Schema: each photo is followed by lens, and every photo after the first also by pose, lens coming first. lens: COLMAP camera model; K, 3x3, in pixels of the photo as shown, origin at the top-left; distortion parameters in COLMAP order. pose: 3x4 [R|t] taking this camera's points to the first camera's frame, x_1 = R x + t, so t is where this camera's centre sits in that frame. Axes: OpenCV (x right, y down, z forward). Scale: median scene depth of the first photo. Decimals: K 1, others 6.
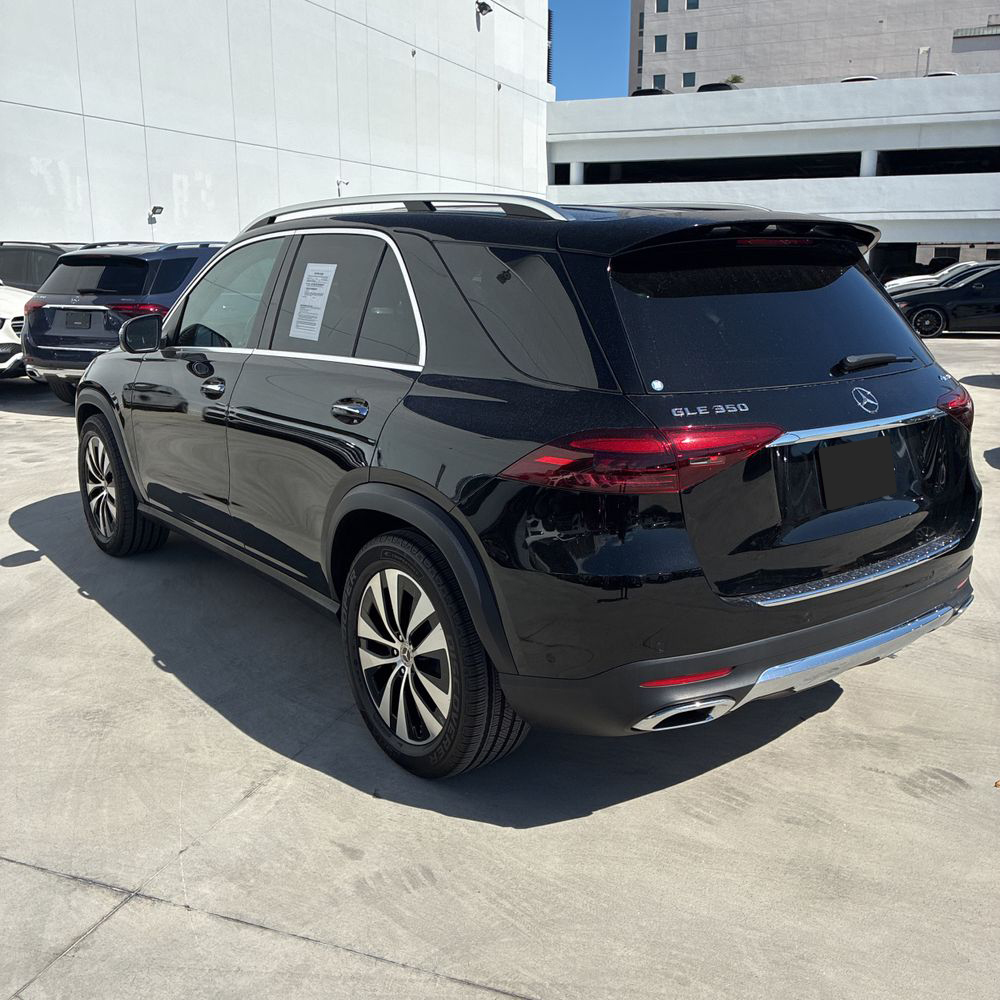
lens RADIAL K [[1020.4, 0, 469.7], [0, 1020.4, 498.7], [0, 0, 1]] dist [0.017015, -0.003499]
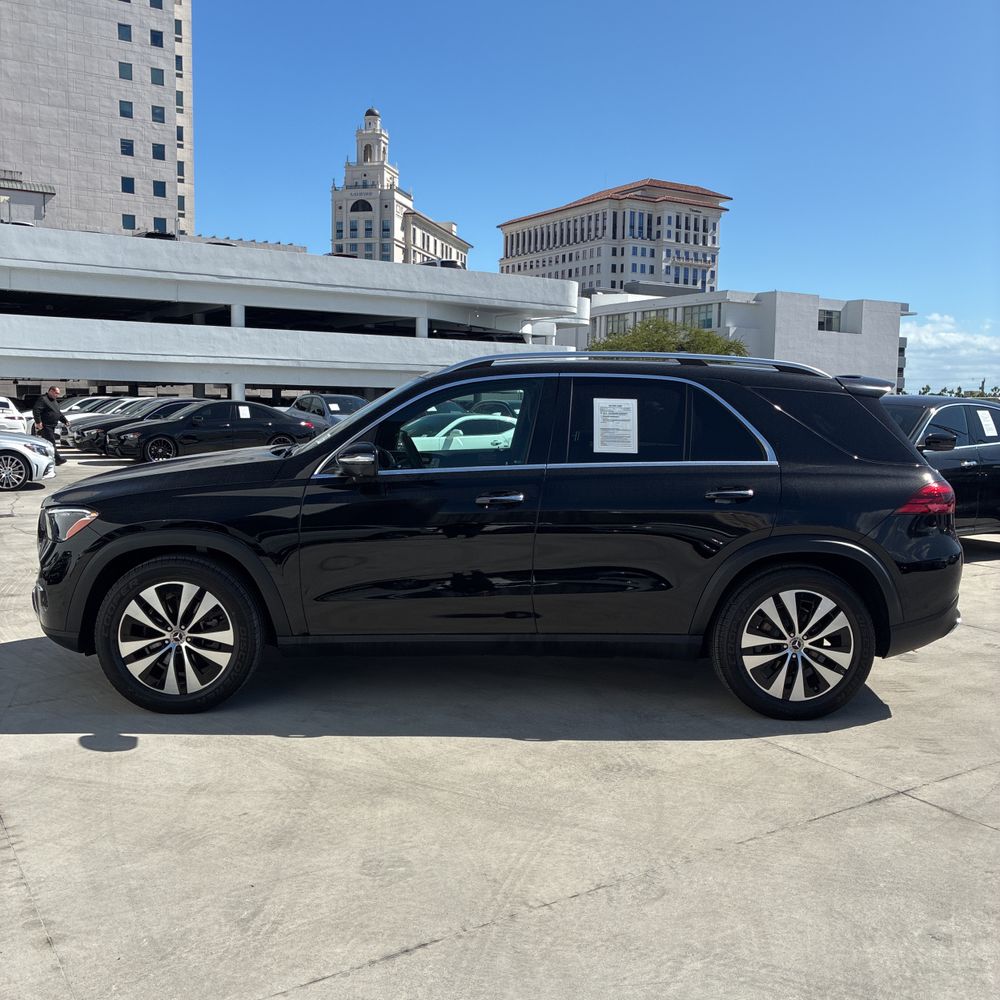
lens RADIAL K [[1018.1, 0, 500.0], [0, 1018.1, 500.0], [0, 0, 1]] dist [0.013698, -0.003743]
pose [[0.580098, -0.068954, 0.811623, -1.348926], [0.170668, 0.984583, -0.038335, -0.071083], [-0.796466, 0.160756, 0.582923, 0.353640]]
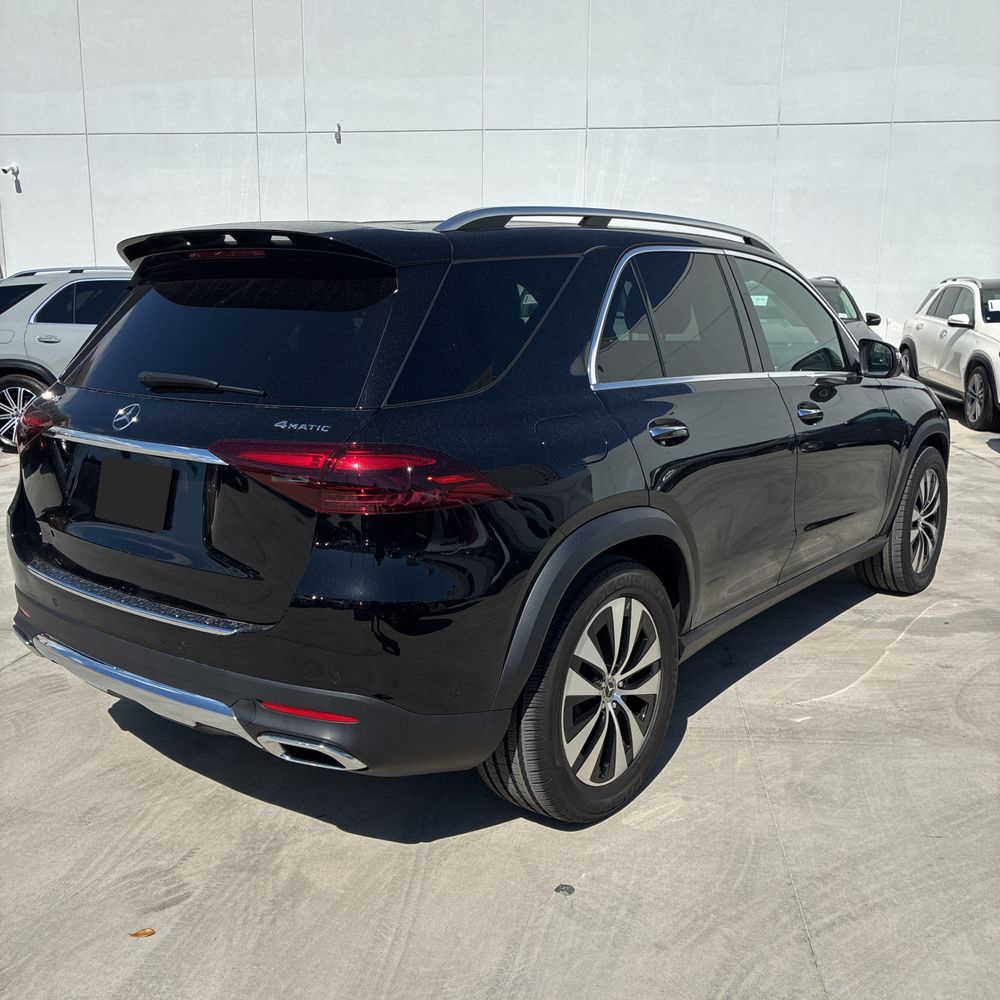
lens RADIAL K [[1020.6, 0, 519.6], [0, 1020.6, 499.7], [0, 0, 1]] dist [0.041658, -0.006603]
pose [[0.265727, 0.197830, -0.943532, 1.064044], [-0.233405, 0.962803, 0.136137, -0.181093], [0.935367, 0.184050, 0.302018, 0.811612]]
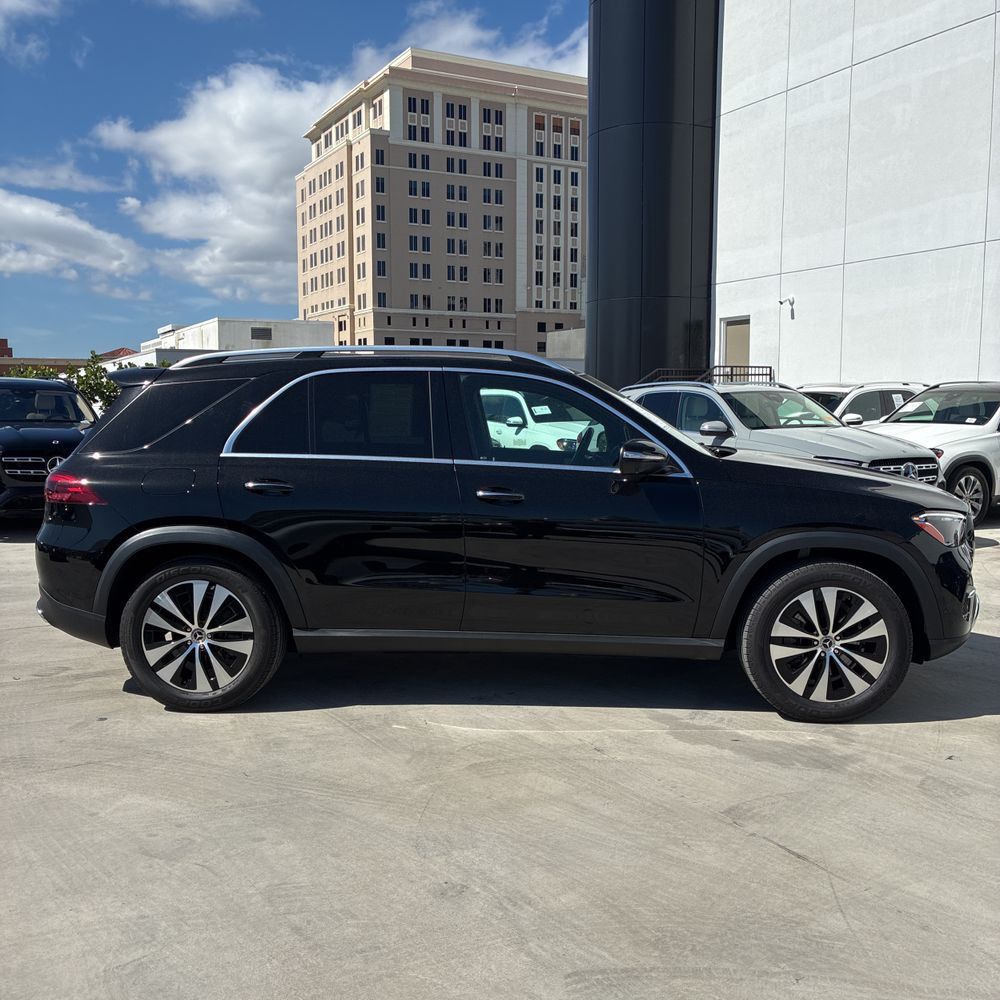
lens RADIAL K [[1014.2, 0, 493.4], [0, 1014.2, 500.8], [0, 0, 1]] dist [0.051804, -0.002572]
pose [[-0.642899, 0.083426, -0.761394, 1.104358], [-0.172804, 0.952625, 0.250290, -0.513248], [0.746204, 0.292483, -0.598025, 2.187700]]
